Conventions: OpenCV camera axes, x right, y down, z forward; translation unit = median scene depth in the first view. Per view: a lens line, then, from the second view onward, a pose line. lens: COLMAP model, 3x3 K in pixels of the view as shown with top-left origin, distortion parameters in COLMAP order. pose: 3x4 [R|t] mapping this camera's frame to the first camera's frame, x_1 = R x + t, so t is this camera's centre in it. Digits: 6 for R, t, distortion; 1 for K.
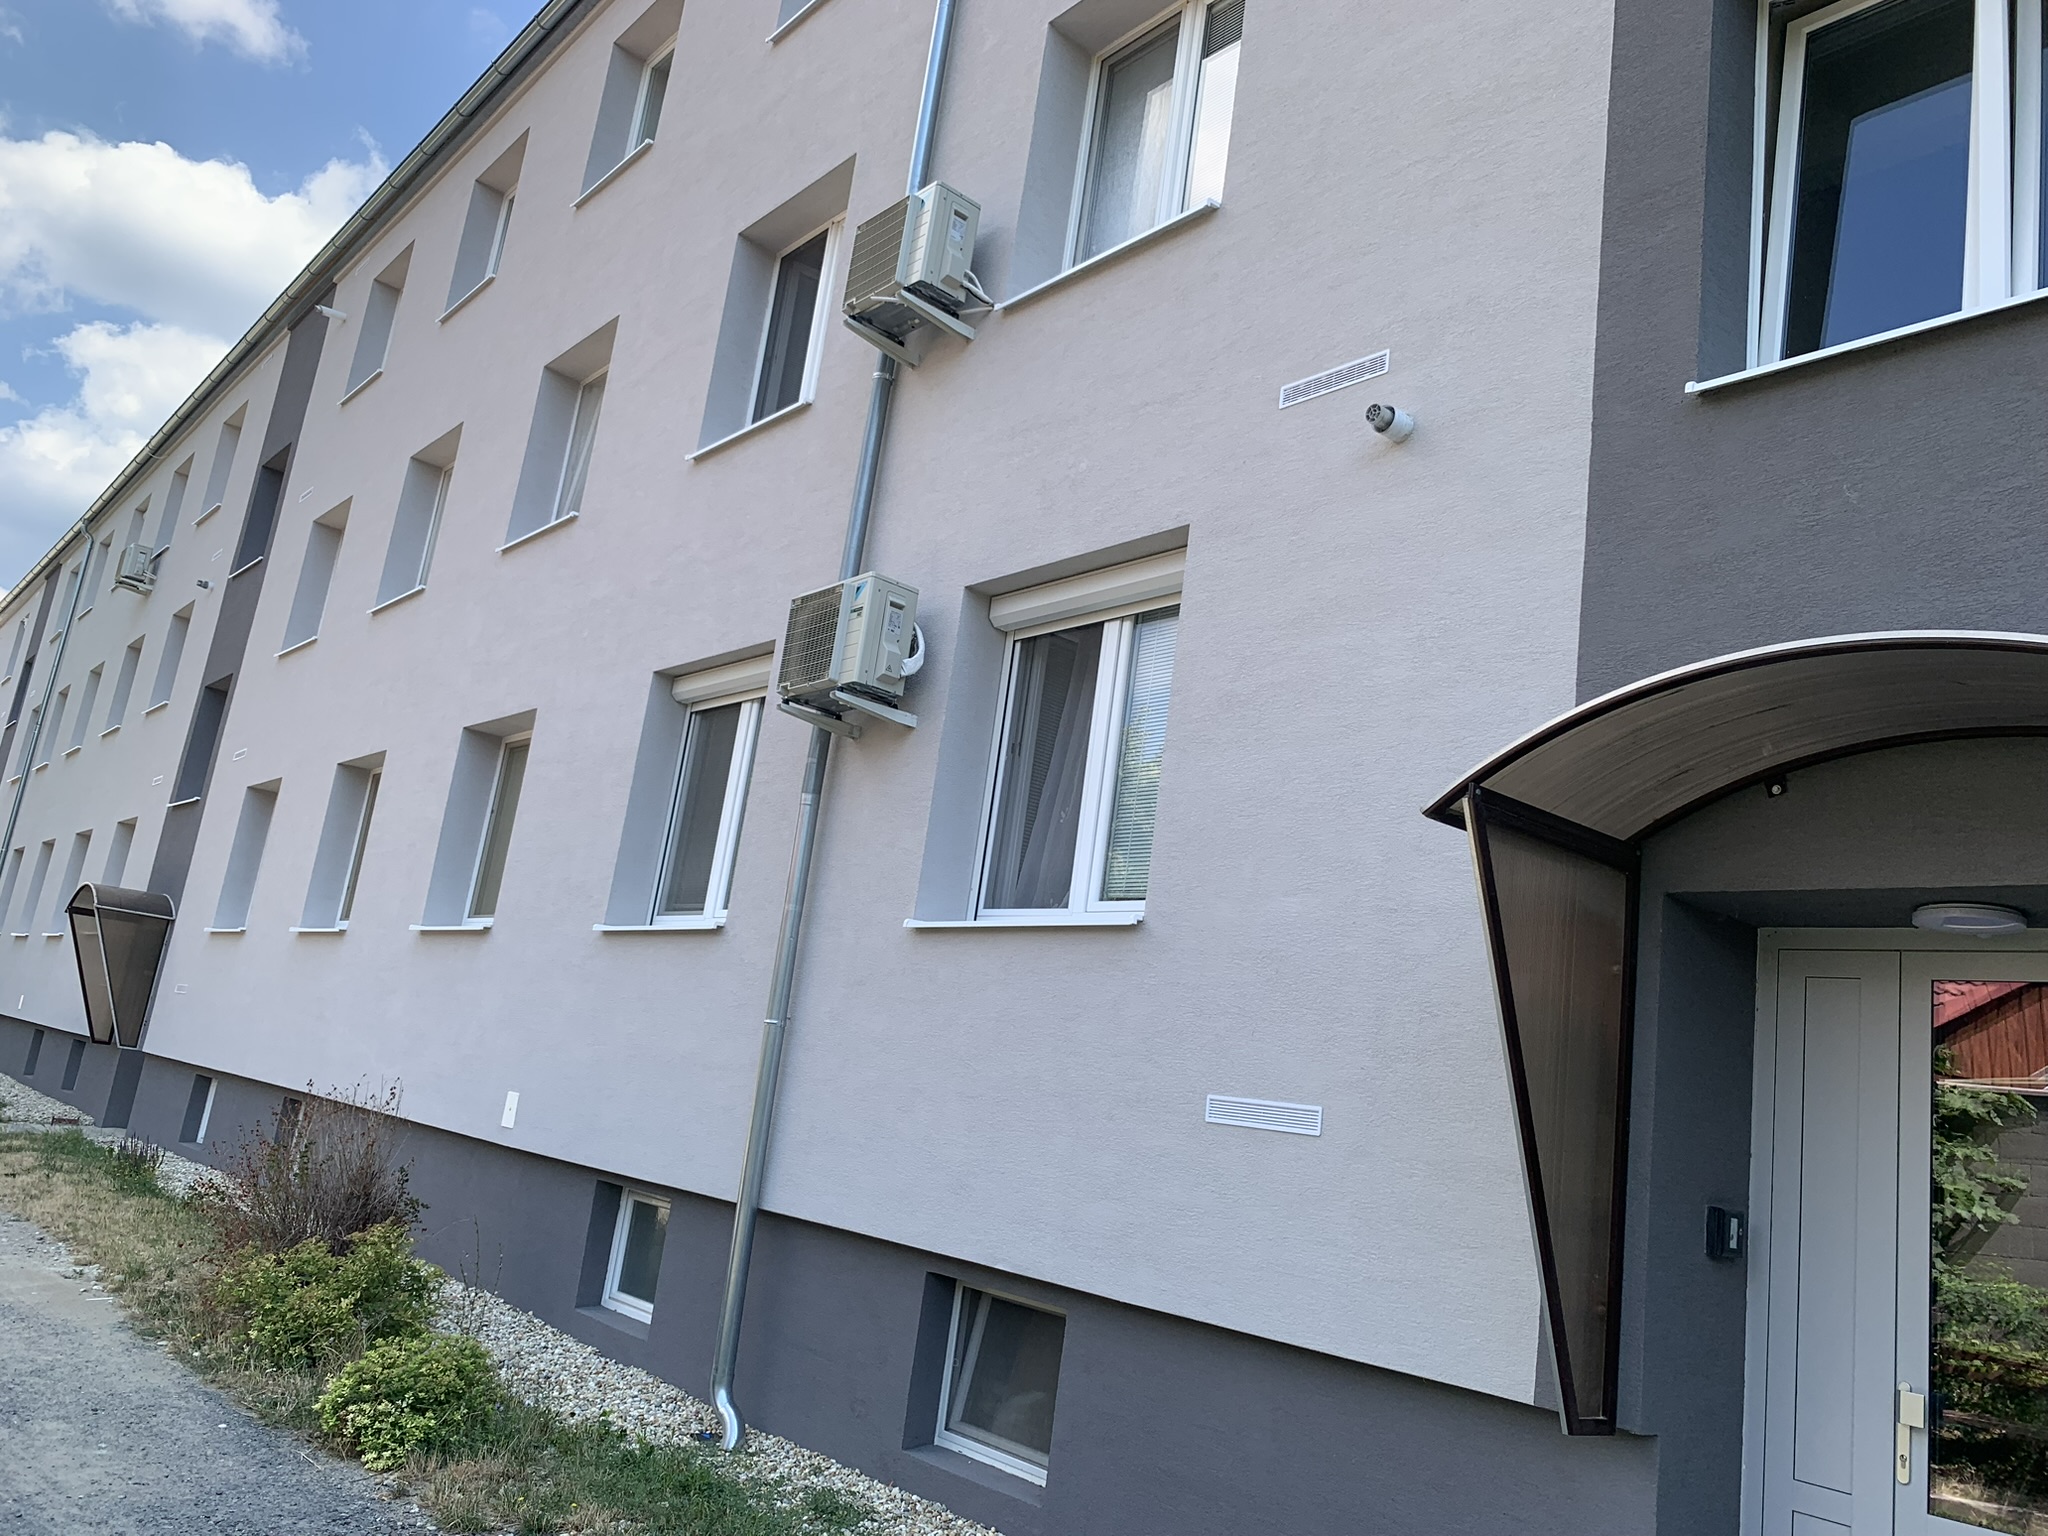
lens RADIAL K [[1536.6, 0, 1018.5], [0, 1536.6, 771.9], [0, 0, 1]] dist [-0.014871, 0.005919]
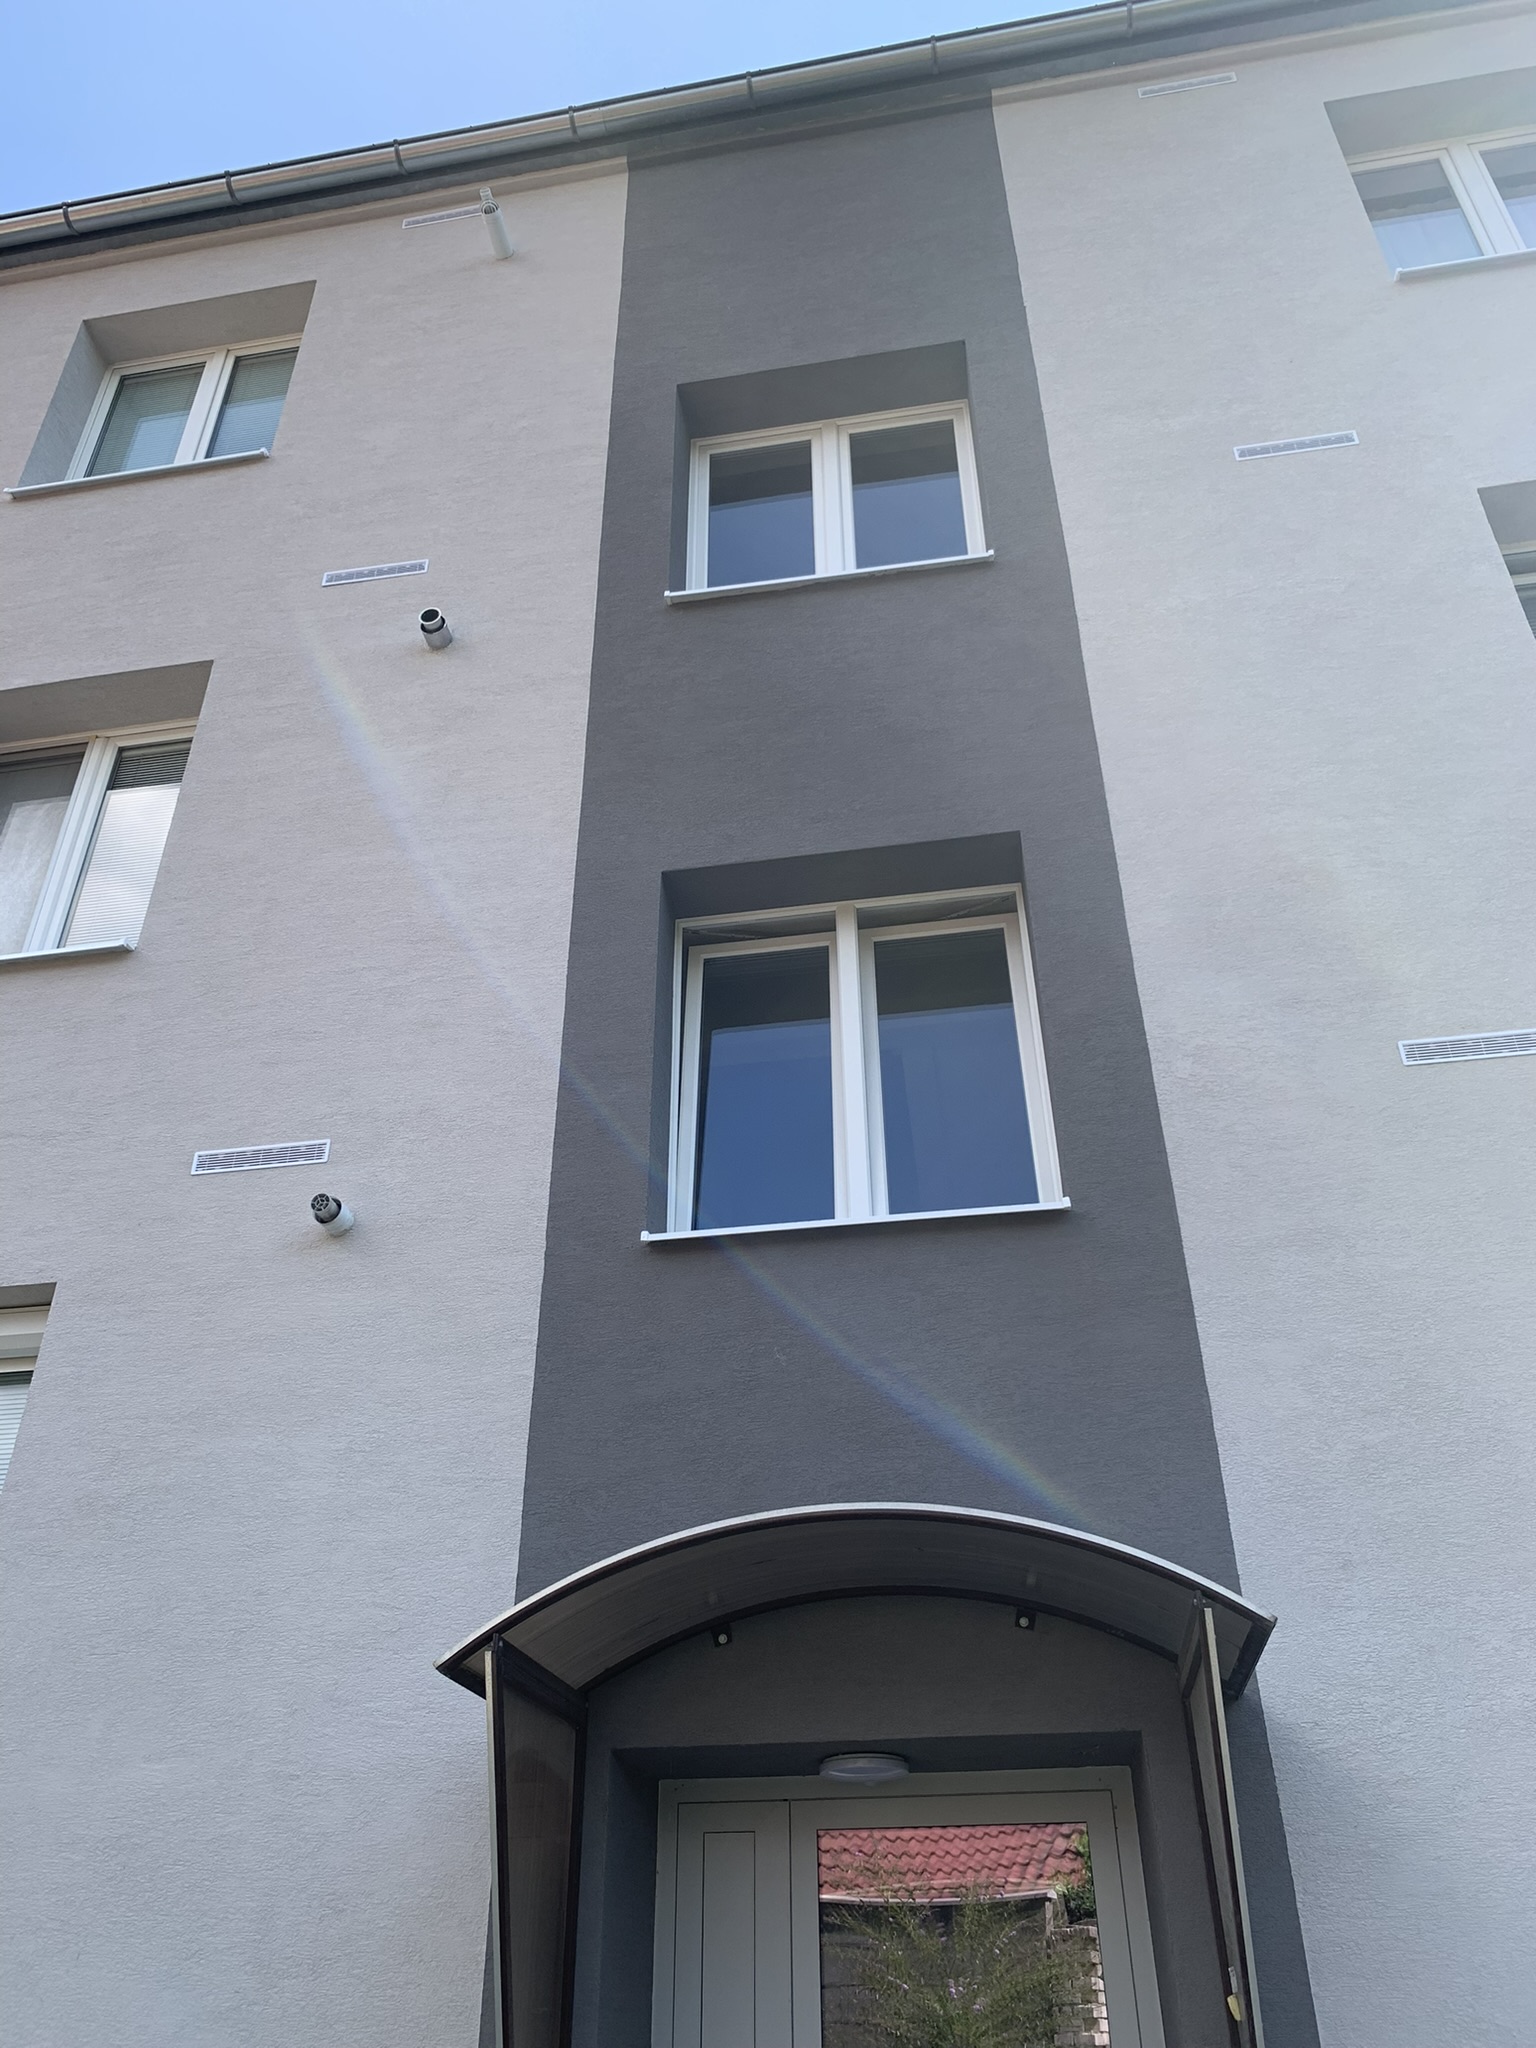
lens RADIAL K [[1536.6, 0, 771.4], [0, 1536.6, 1006.9], [0, 0, 1]] dist [-0.014871, 0.005919]
pose [[0.760434, 0.247012, 0.600604, -0.160358], [-0.029561, 0.937046, -0.347953, -0.022075], [-0.648742, 0.246841, 0.719863, 0.091294]]
